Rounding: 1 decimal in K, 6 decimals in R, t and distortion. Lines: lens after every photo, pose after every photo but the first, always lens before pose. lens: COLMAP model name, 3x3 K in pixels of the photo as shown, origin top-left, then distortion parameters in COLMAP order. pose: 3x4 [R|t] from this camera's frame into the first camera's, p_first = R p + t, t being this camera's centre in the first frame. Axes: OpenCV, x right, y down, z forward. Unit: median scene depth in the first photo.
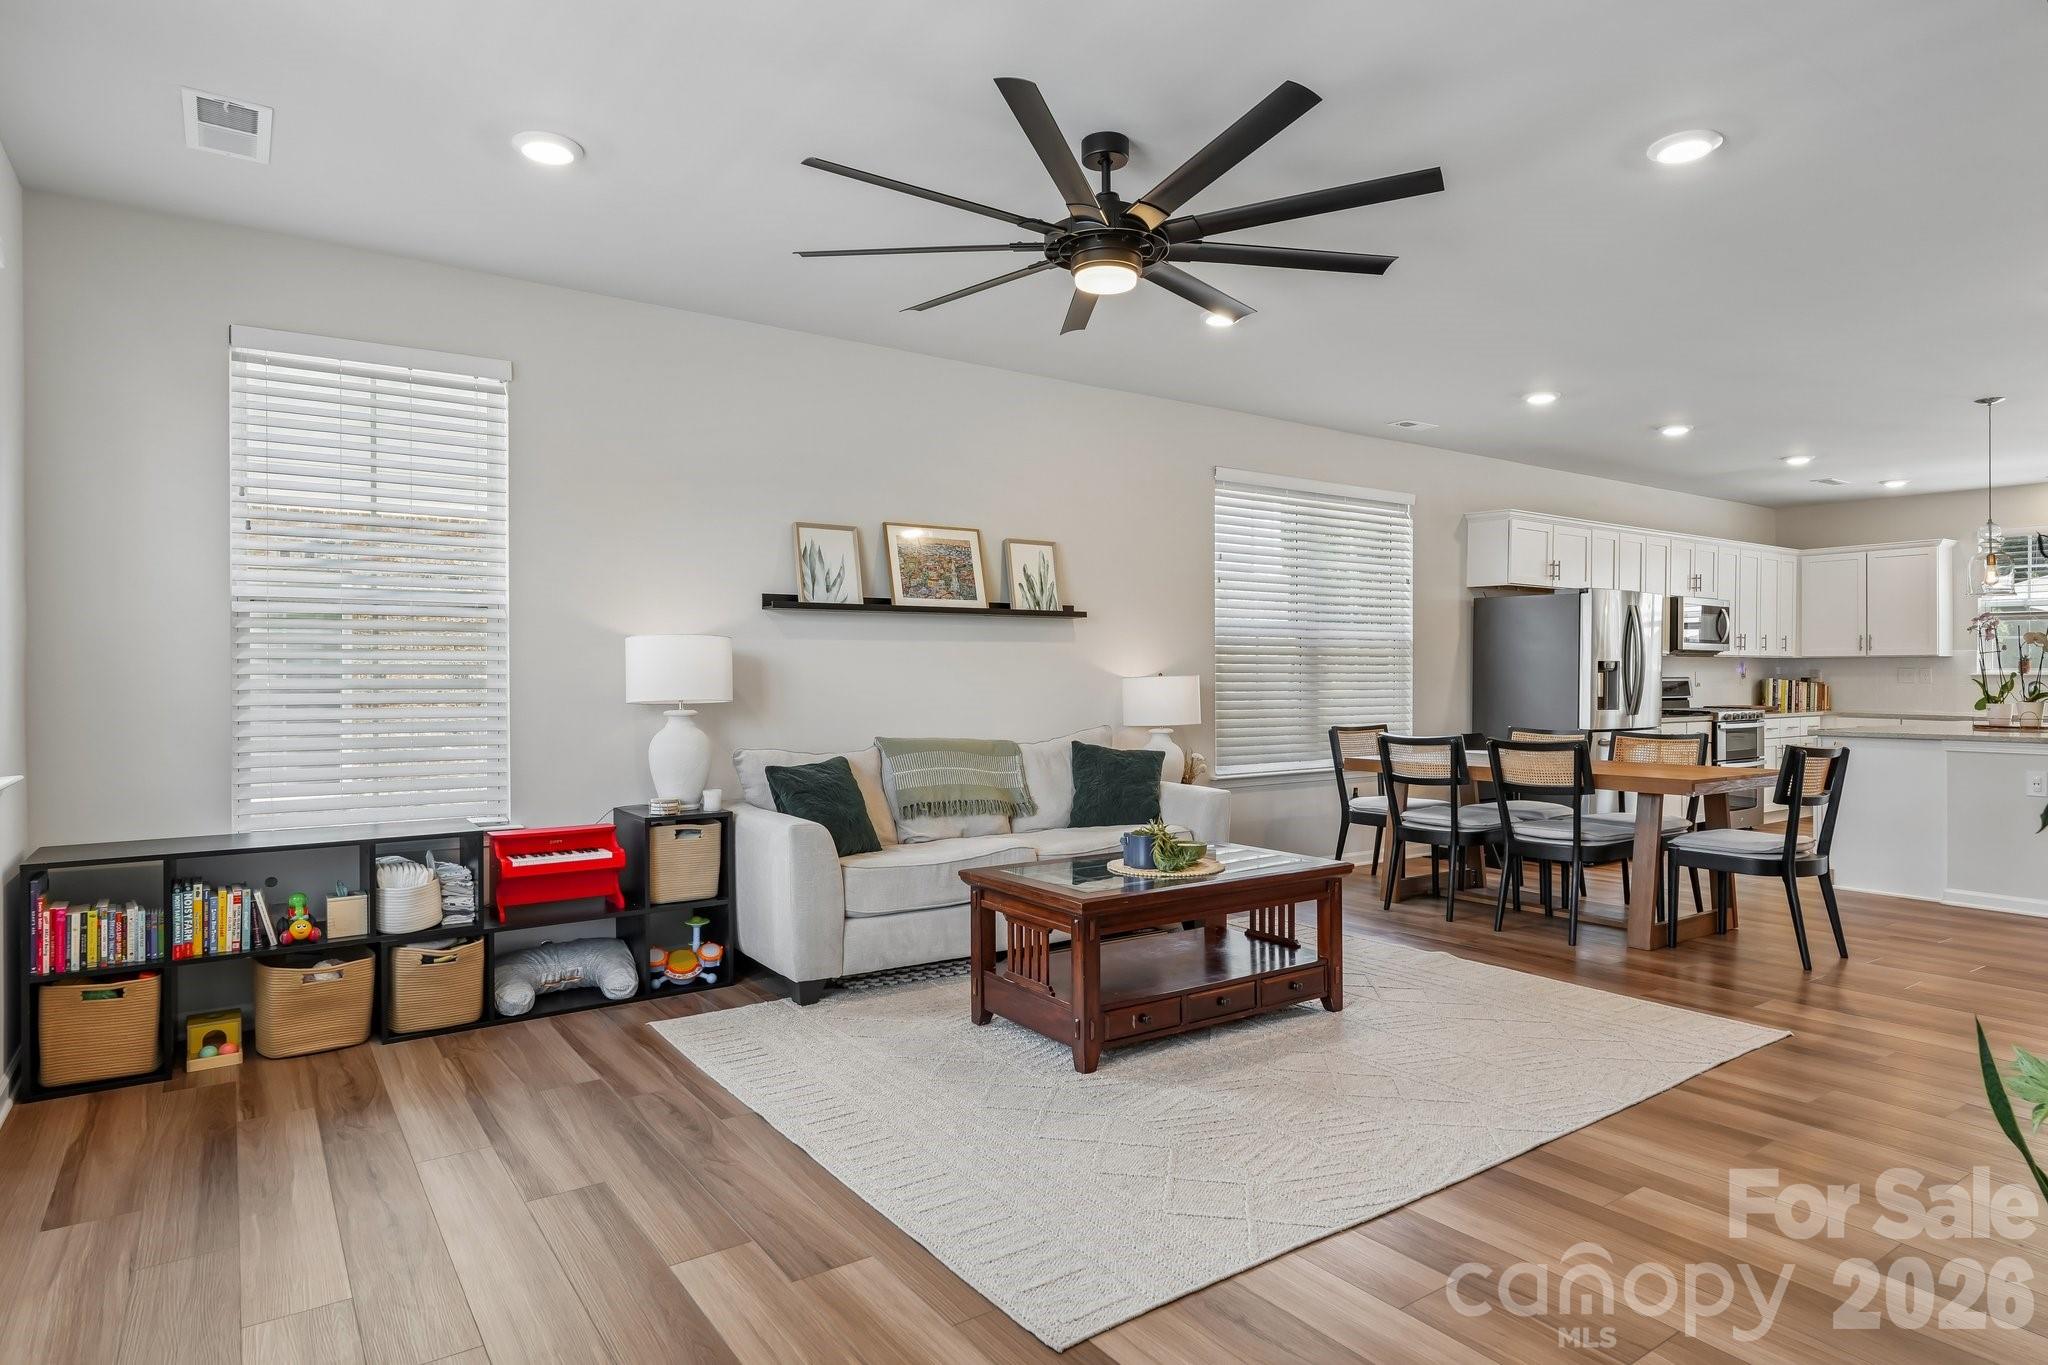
lens RADIAL K [[1158.2, 0, 1055.9], [0, 1158.2, 677.5], [0, 0, 1]] dist [-0.020060, 0.003443]
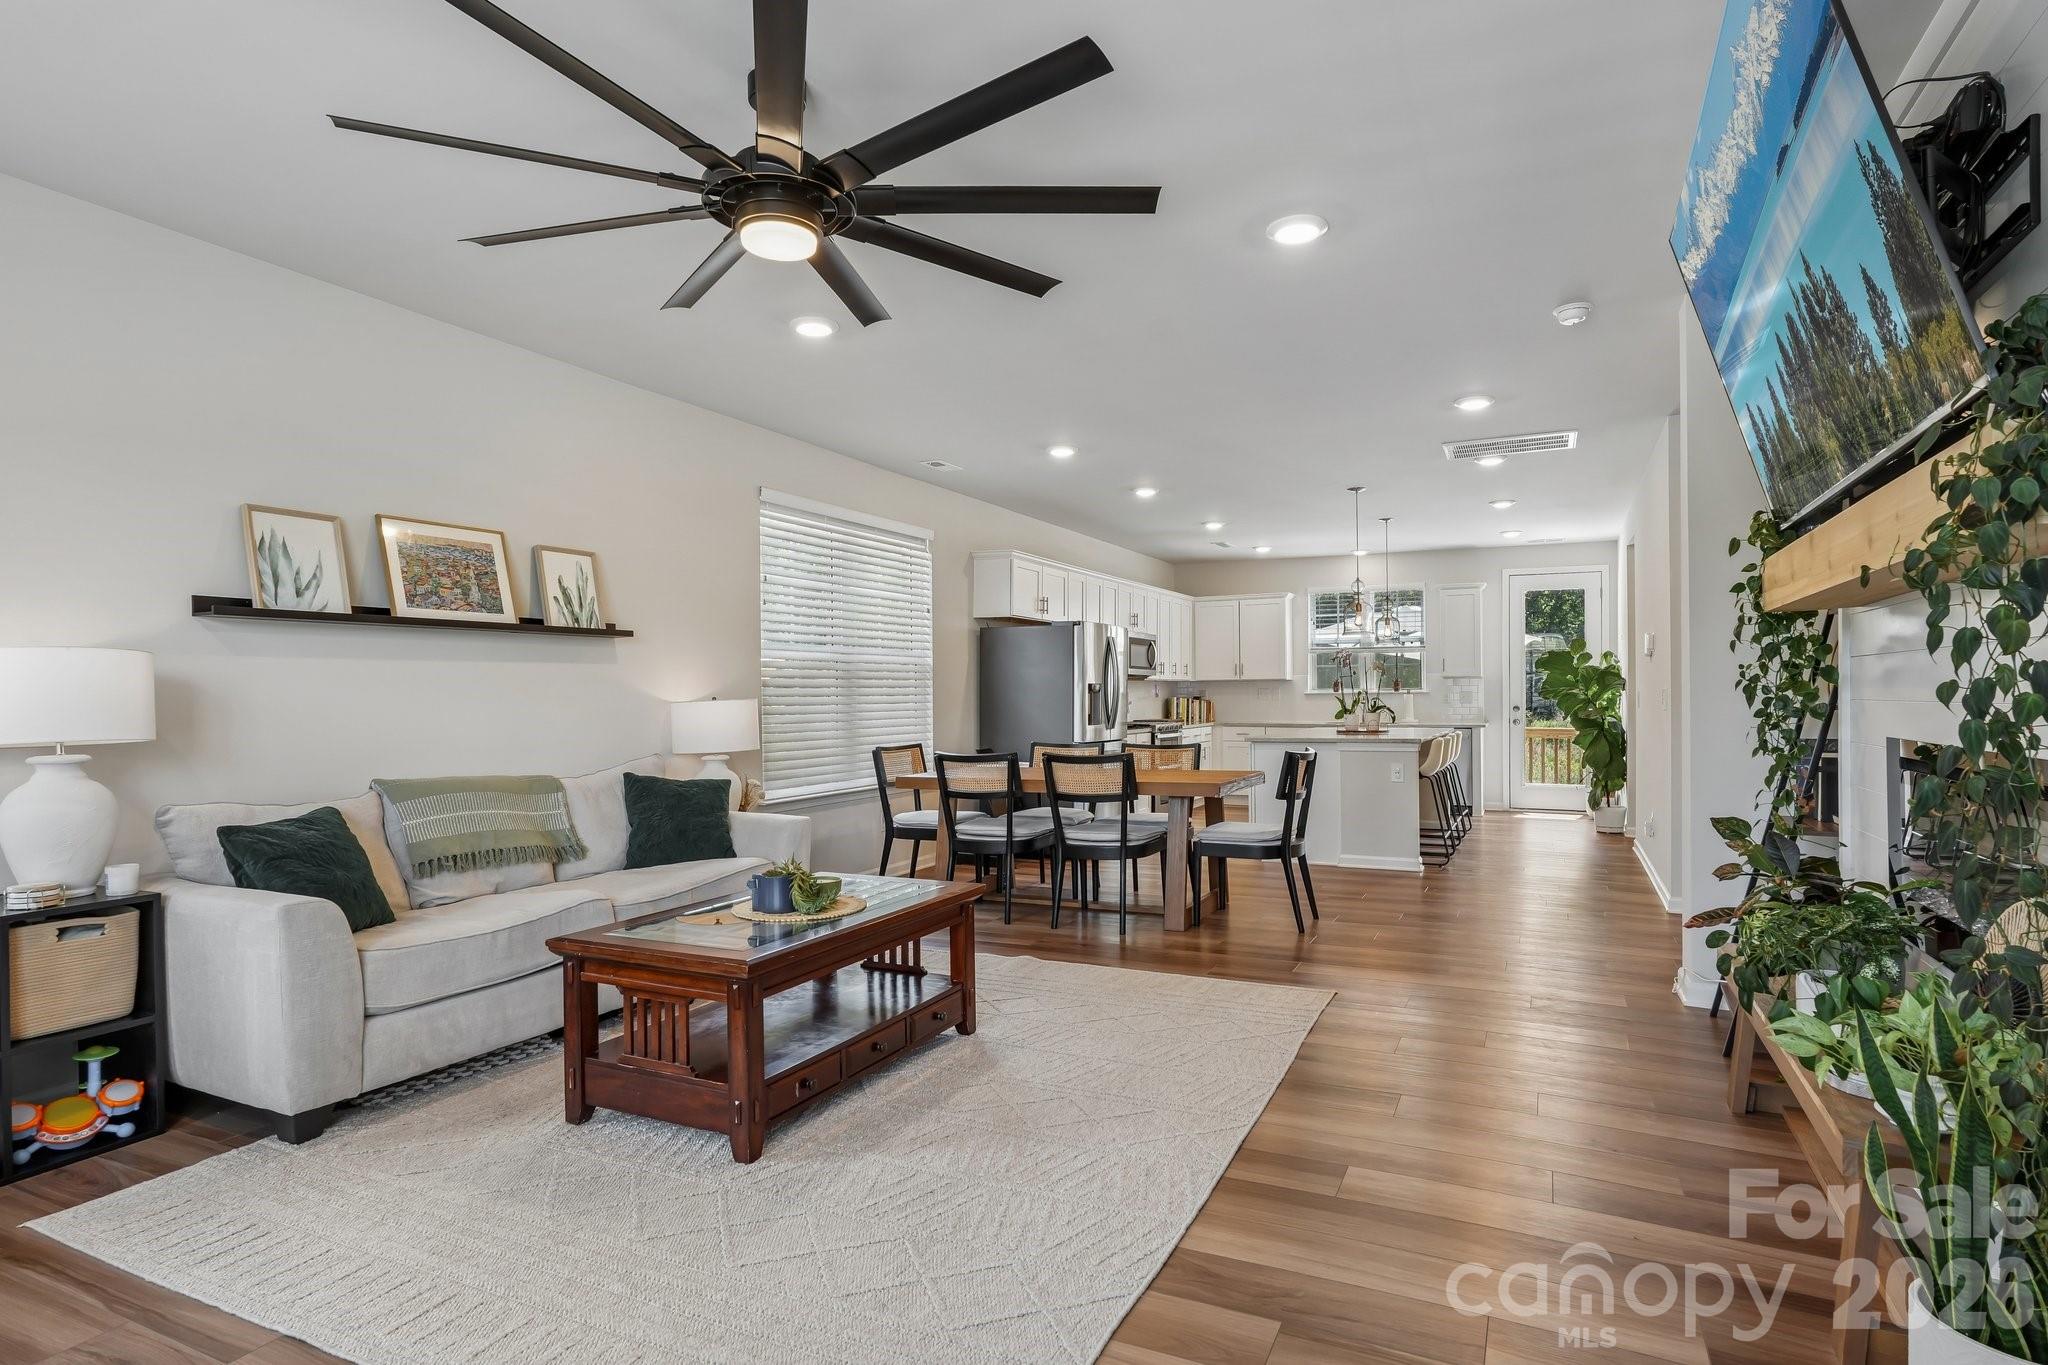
lens RADIAL K [[1038.0, 0, 1080.3], [0, 1038.0, 697.7], [0, 0, 1]] dist [-0.005096, -0.000834]
pose [[0.864695, -0.008592, 0.502223, -0.087854], [0.009839, 0.999952, 0.000166, -0.000583], [-0.502200, 0.004798, 0.864738, 0.125690]]
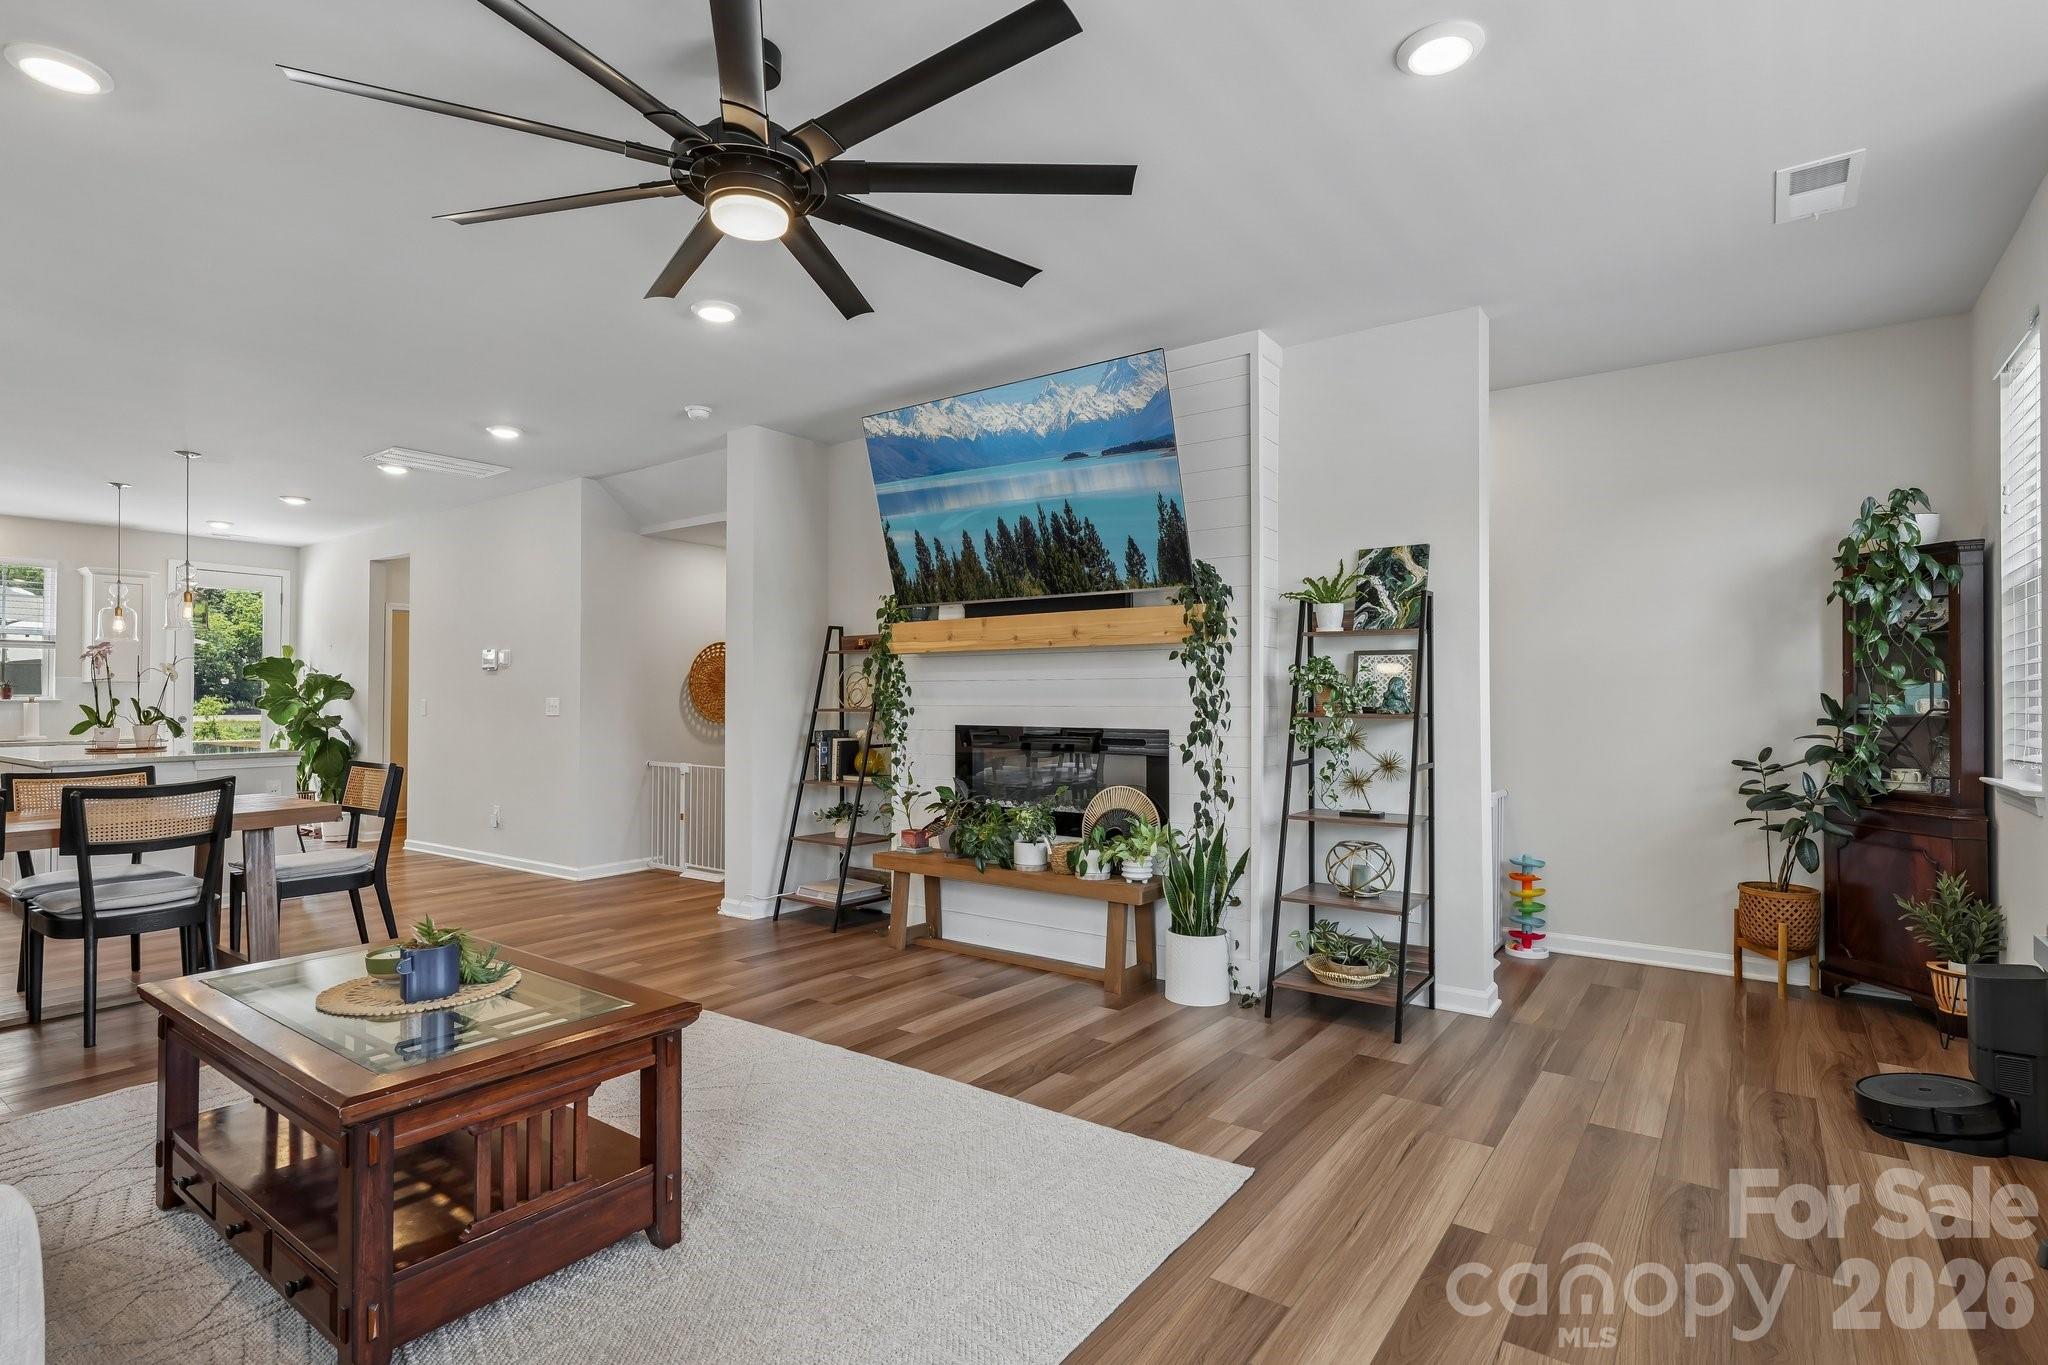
lens RADIAL K [[1038.0, 0, 992.6], [0, 1038.0, 691.0], [0, 0, 1]] dist [-0.005096, -0.000834]
pose [[-0.314578, 0.007860, 0.949199, -0.420296], [0.005442, 0.999964, -0.006477, -0.001789], [-0.949216, 0.003128, -0.314610, 0.639197]]
